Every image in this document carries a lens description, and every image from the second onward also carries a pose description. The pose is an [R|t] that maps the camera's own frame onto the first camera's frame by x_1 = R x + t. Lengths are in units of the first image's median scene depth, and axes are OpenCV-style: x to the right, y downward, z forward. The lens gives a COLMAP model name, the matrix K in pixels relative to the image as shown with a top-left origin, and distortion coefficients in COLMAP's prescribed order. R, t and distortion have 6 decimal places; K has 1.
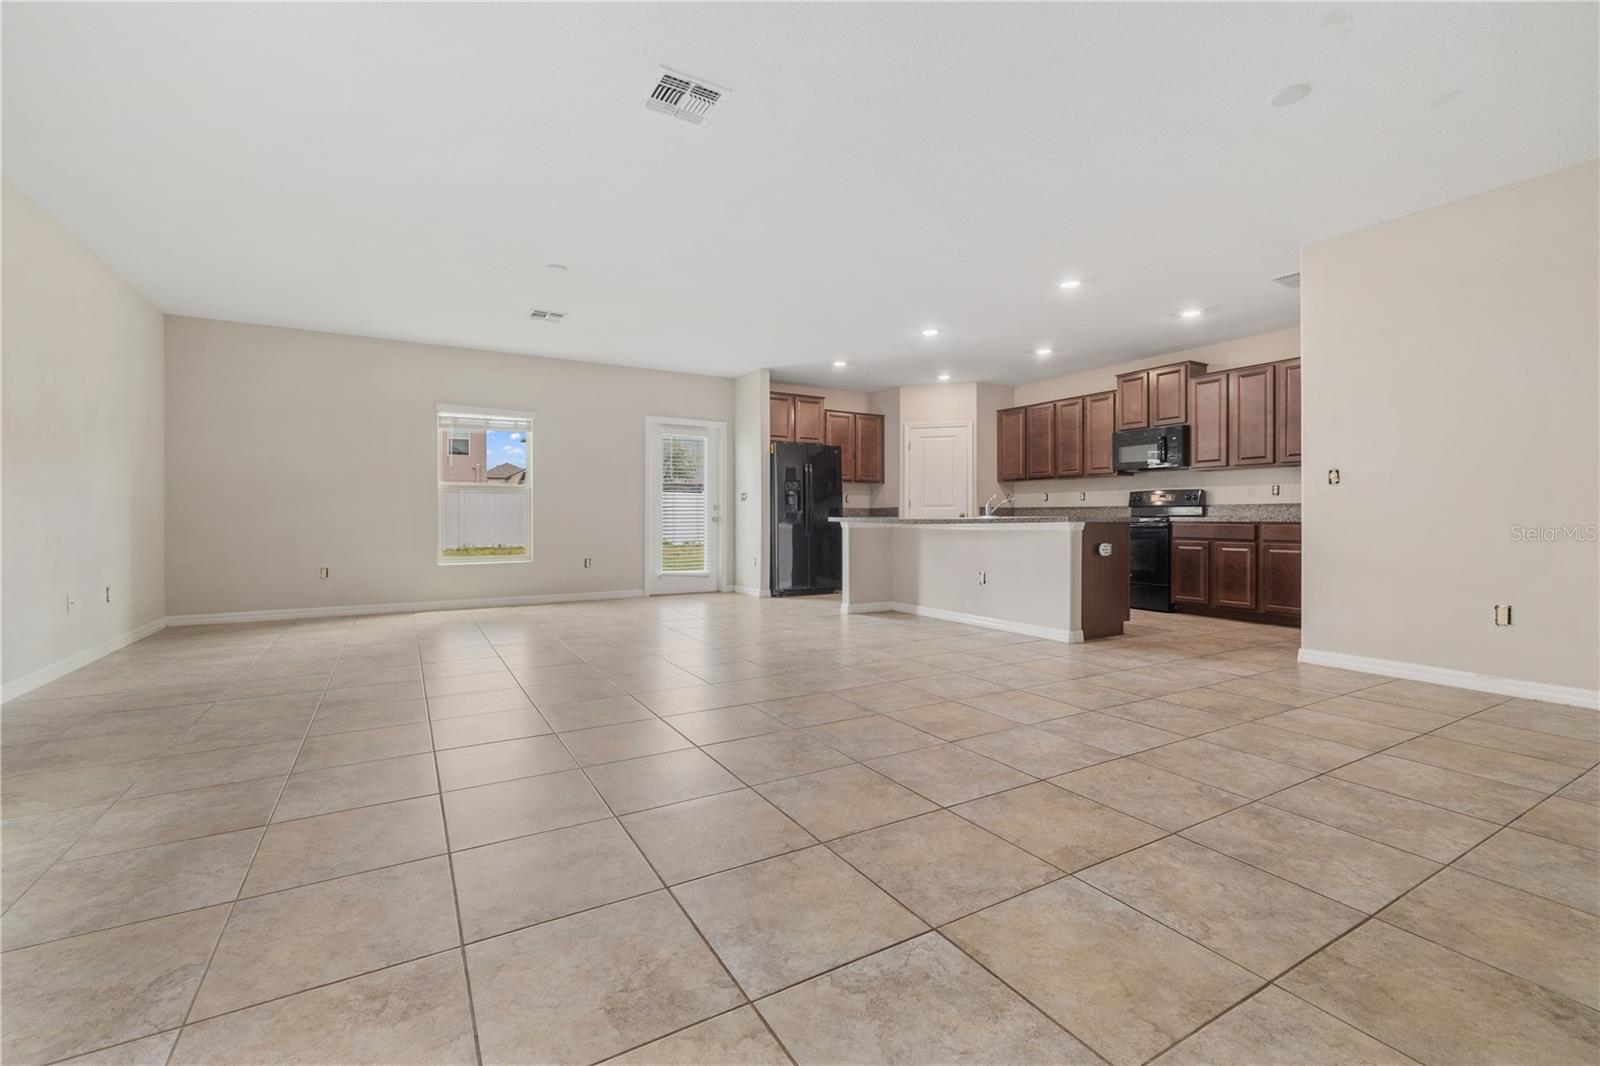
lens RADIAL K [[675.1, 0, 777.4], [0, 675.1, 518.8], [0, 0, 1]] dist [0.000106, 0.000647]
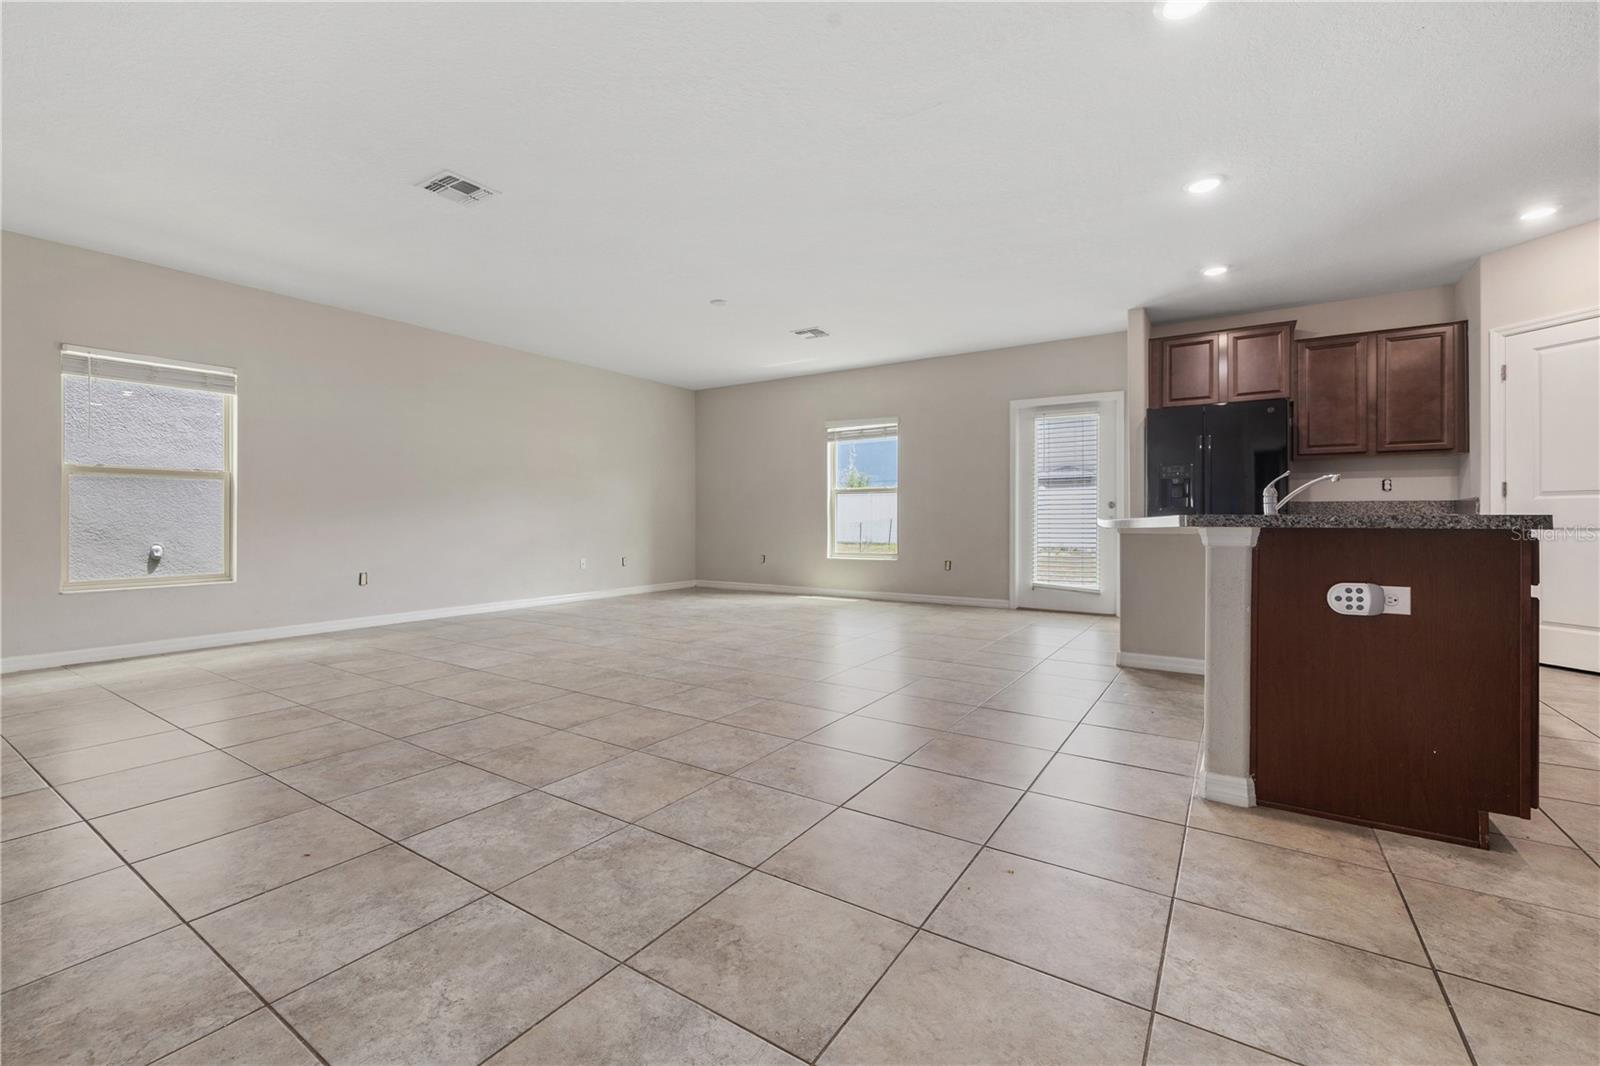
lens RADIAL K [[675.1, 0, 788.6], [0, 675.1, 523.6], [0, 0, 1]] dist [0.000106, 0.000647]
pose [[0.447765, 0.007895, -0.894117, 0.496922], [-0.001981, 0.999967, 0.007838, -0.000830], [0.894149, -0.001738, 0.447766, 0.384612]]
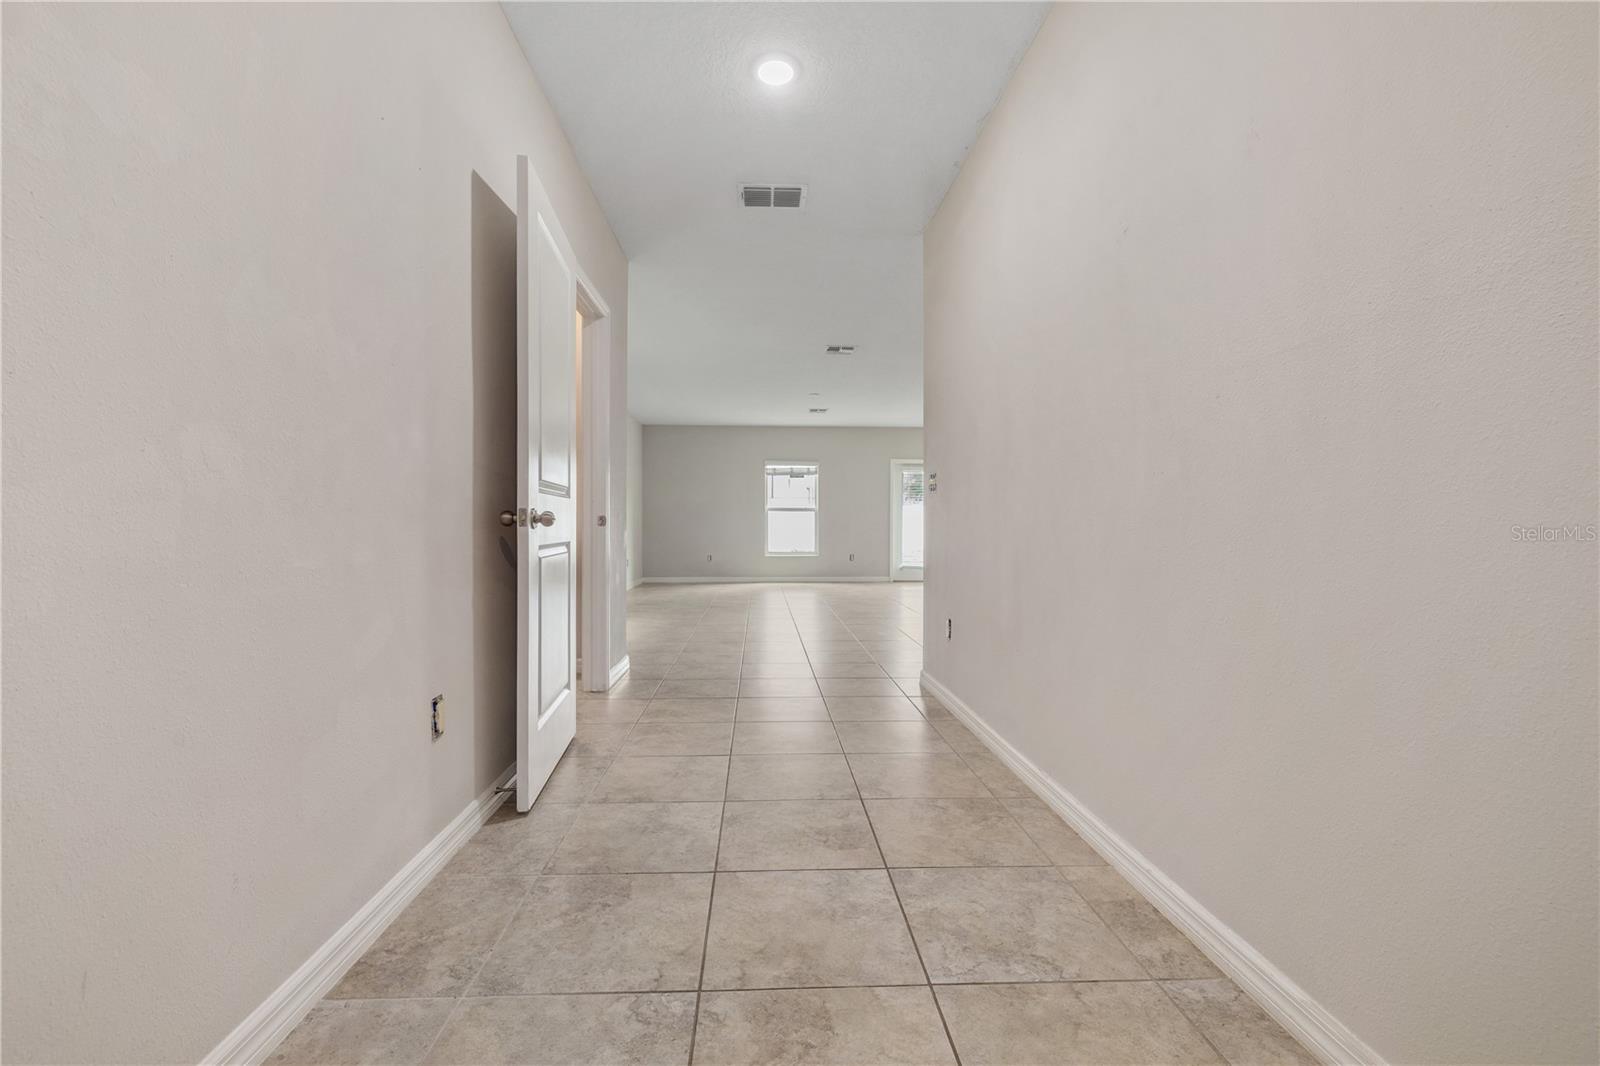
lens RADIAL K [[675.1, 0, 789.3], [0, 675.1, 527.0], [0, 0, 1]] dist [0.000106, 0.000647]
pose [[0.884674, 0.014189, -0.465995, 0.326357], [-0.003975, 0.999730, 0.022894, -0.041093], [0.466194, -0.018401, 0.884491, -0.452766]]
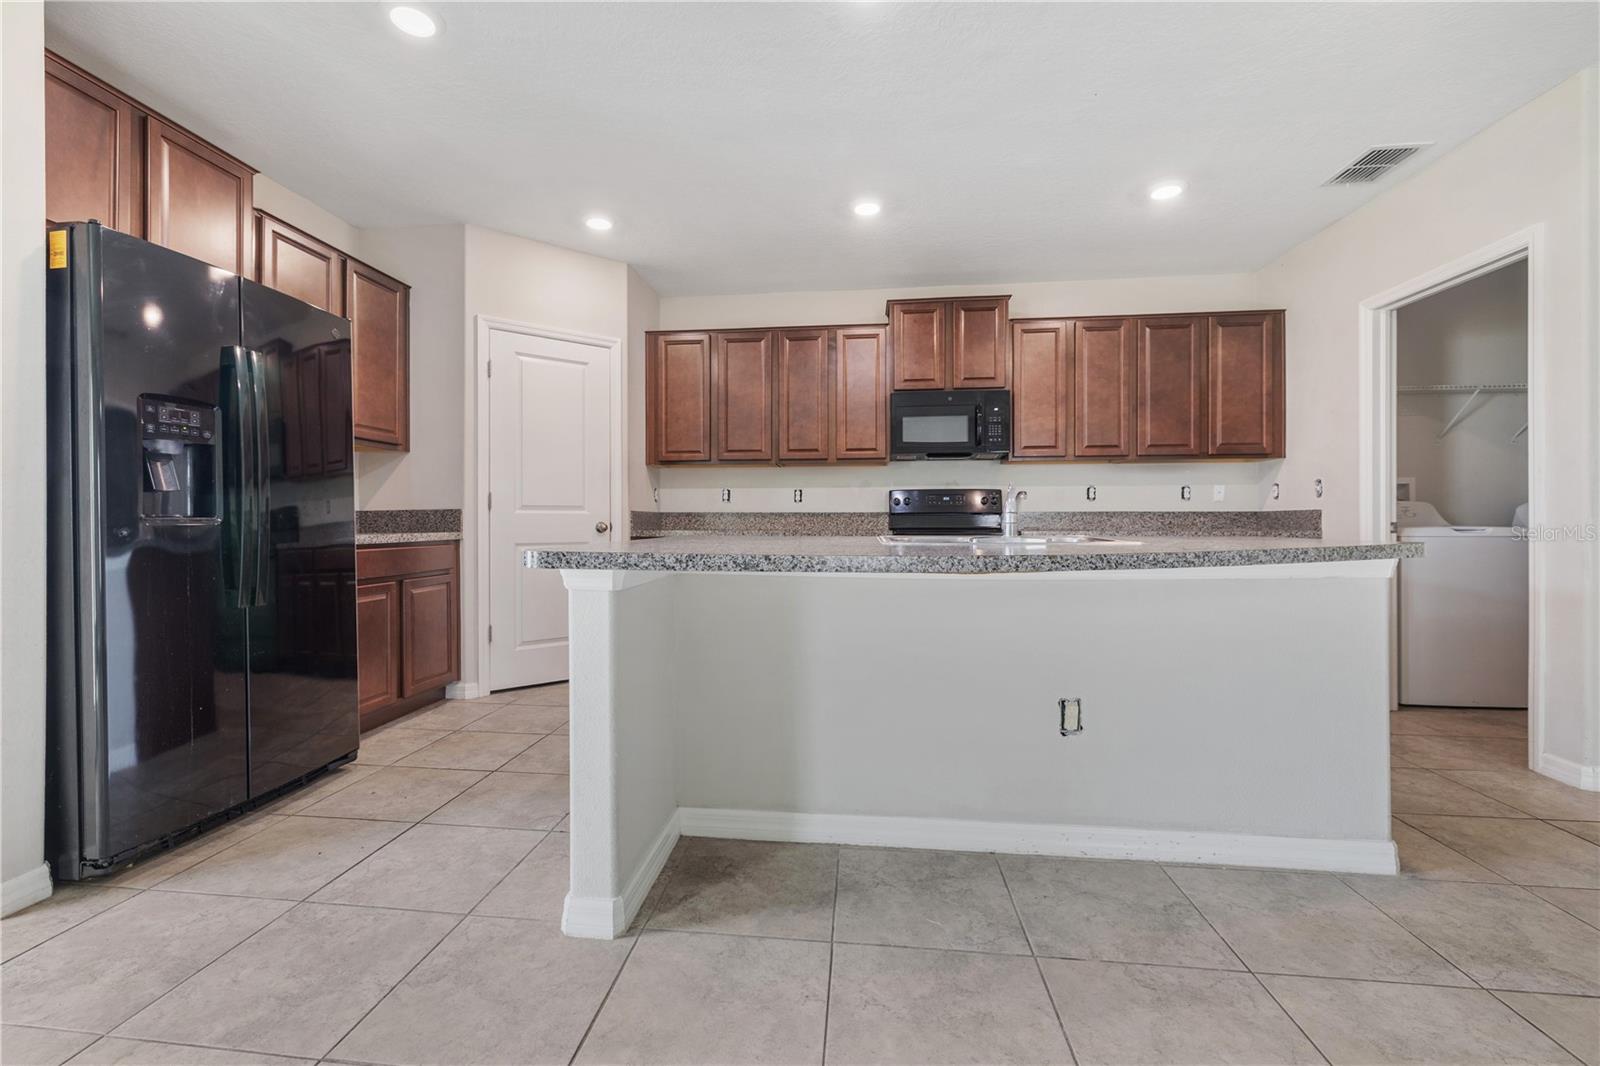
lens RADIAL K [[675.1, 0, 785.3], [0, 675.1, 521.6], [0, 0, 1]] dist [0.000106, 0.000647]
pose [[0.586902, -0.001686, 0.809656, -0.053886], [0.002974, 0.999996, -0.000074, -0.010758], [-0.809652, 0.002451, 0.586905, 0.726174]]
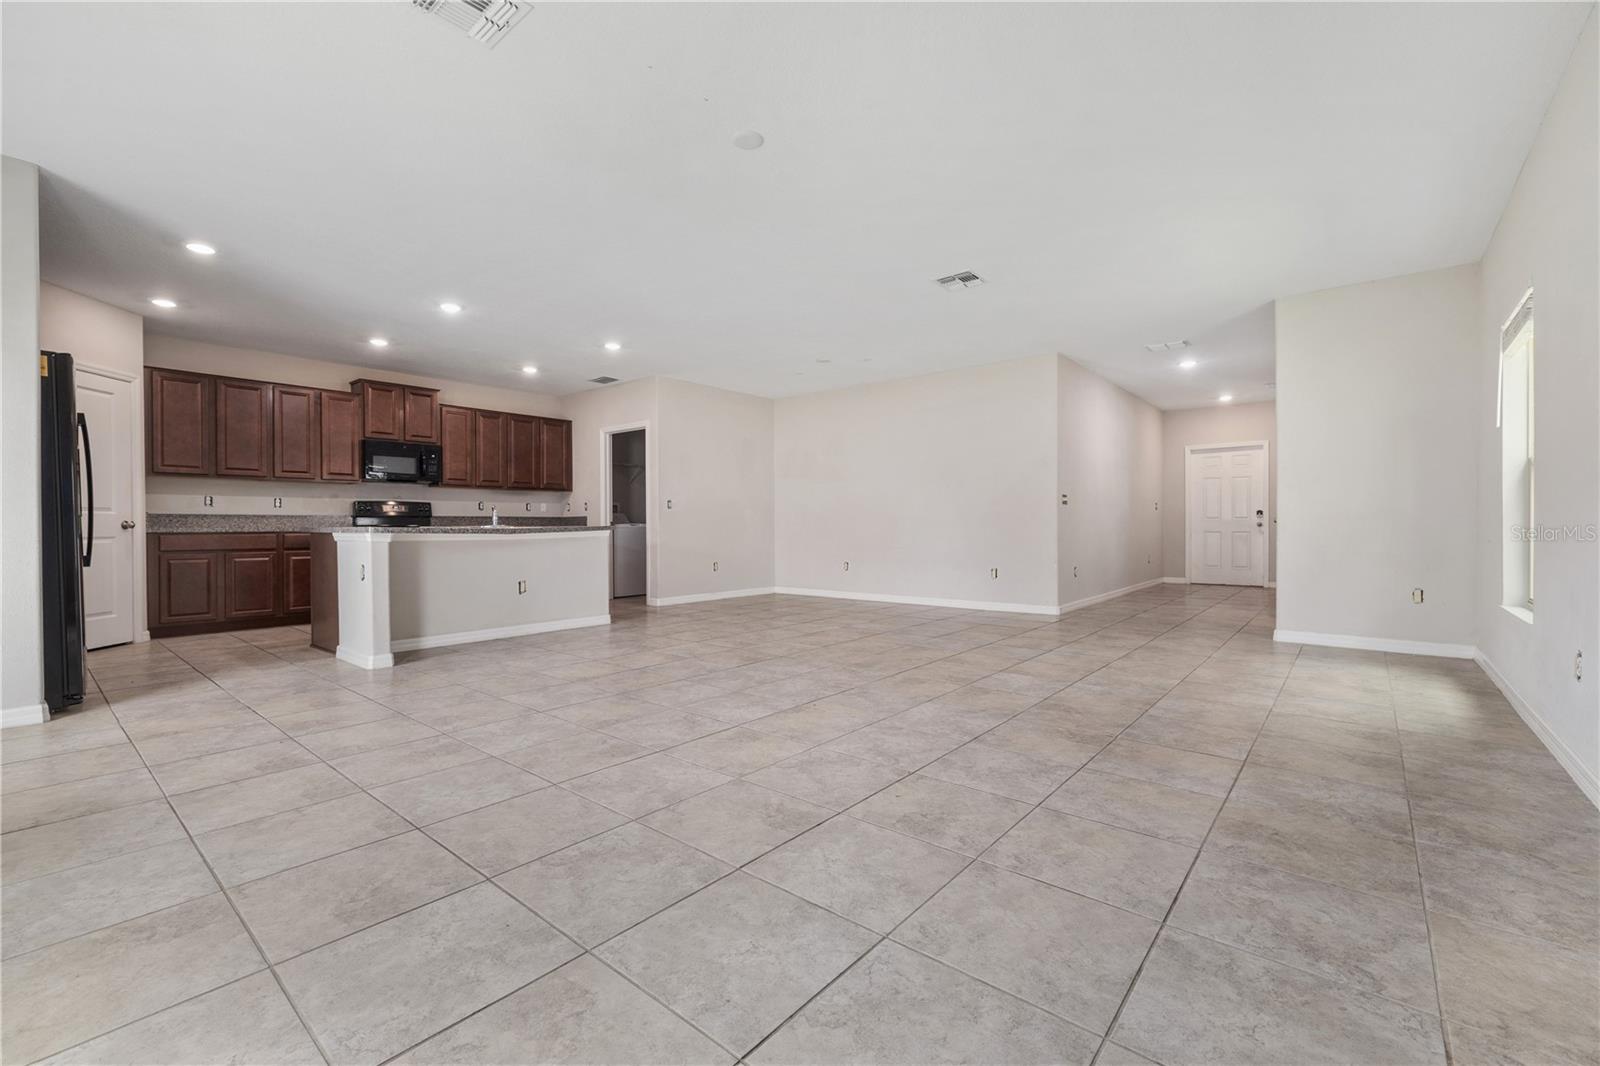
lens RADIAL K [[675.1, 0, 782.8], [0, 675.1, 525.3], [0, 0, 1]] dist [0.000106, 0.000647]
pose [[-0.338632, 0.002752, 0.940915, -0.613340], [0.007732, 0.999970, -0.000142, -0.000133], [-0.940887, 0.007227, -0.338644, 0.775023]]
